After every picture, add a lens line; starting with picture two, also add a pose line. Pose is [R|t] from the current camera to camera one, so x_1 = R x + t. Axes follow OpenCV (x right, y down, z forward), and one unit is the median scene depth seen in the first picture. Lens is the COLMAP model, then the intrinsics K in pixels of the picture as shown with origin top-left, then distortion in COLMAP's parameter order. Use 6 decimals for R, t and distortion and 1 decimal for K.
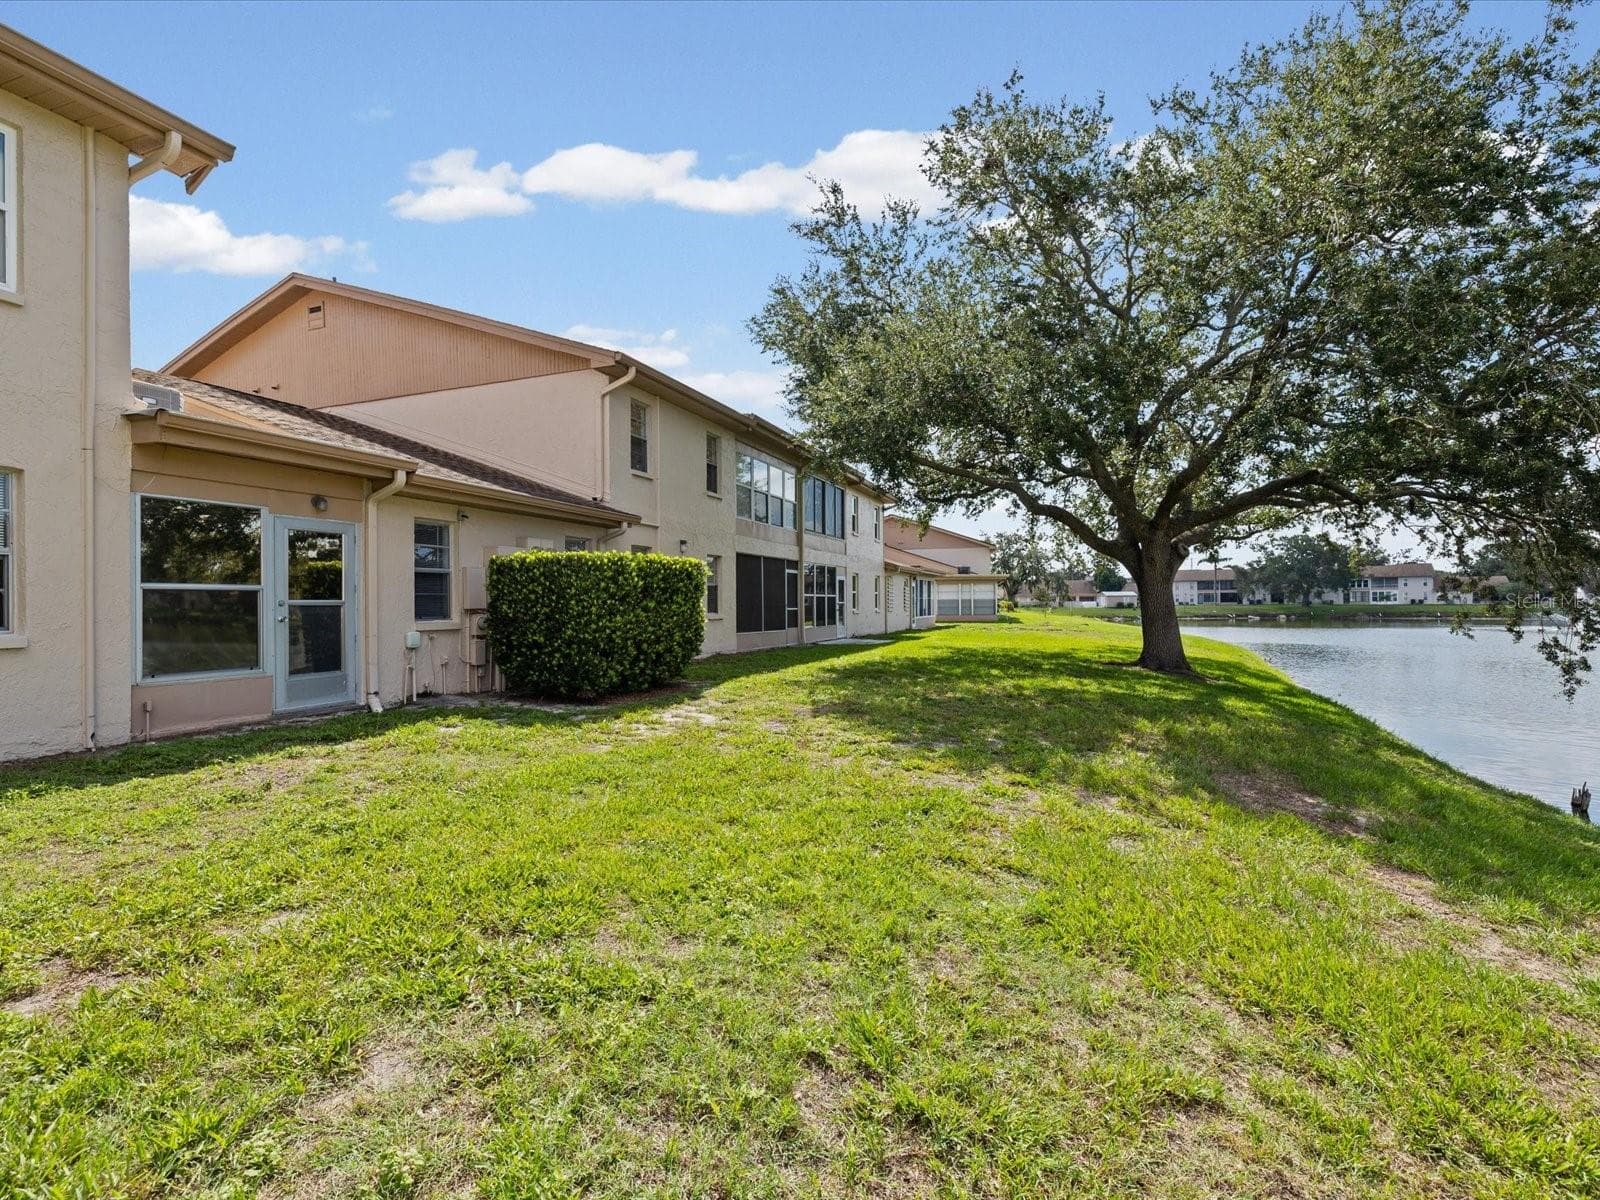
lens RADIAL K [[770.4, 0, 799.0], [0, 770.4, 601.6], [0, 0, 1]] dist [-0.004840, -0.000706]
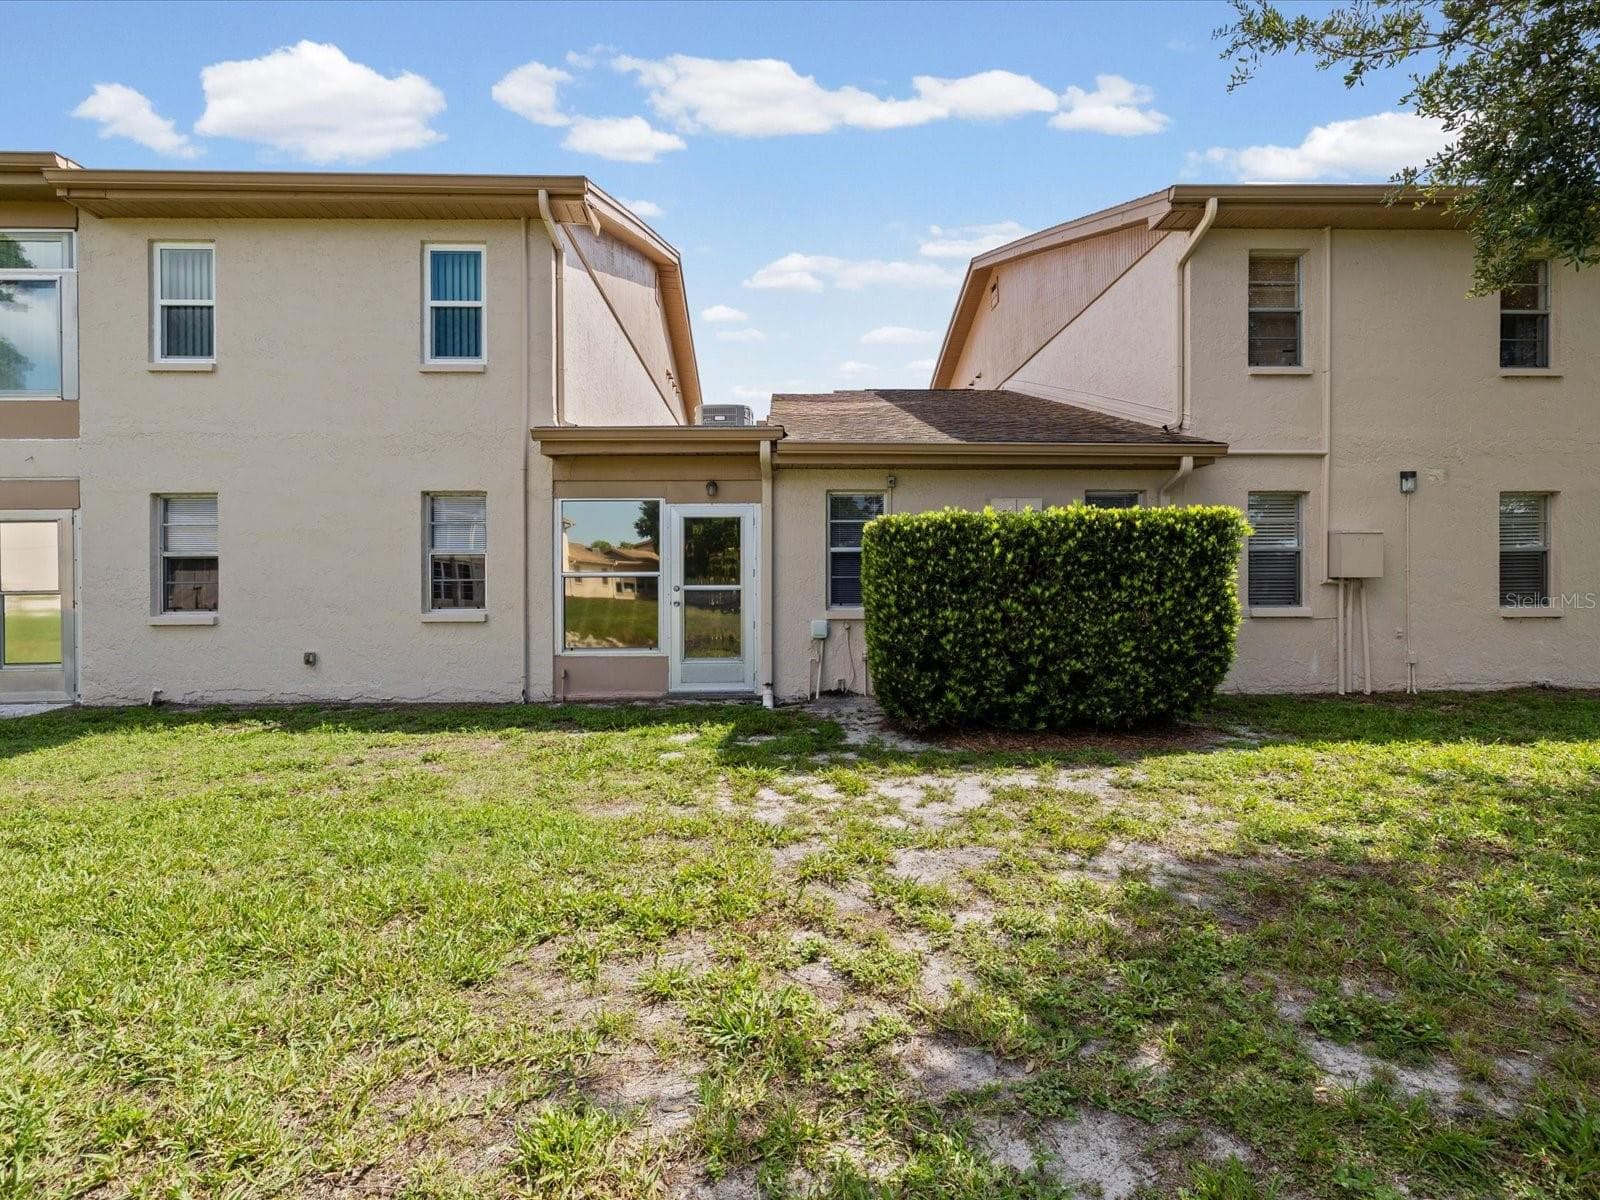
lens RADIAL K [[770.4, 0, 799.7], [0, 770.4, 592.0], [0, 0, 1]] dist [-0.004840, -0.000706]
pose [[0.381469, 0.008772, -0.924340, 0.218233], [0.004953, 0.999921, 0.011533, -0.002651], [0.924368, -0.008977, 0.381395, 0.453807]]
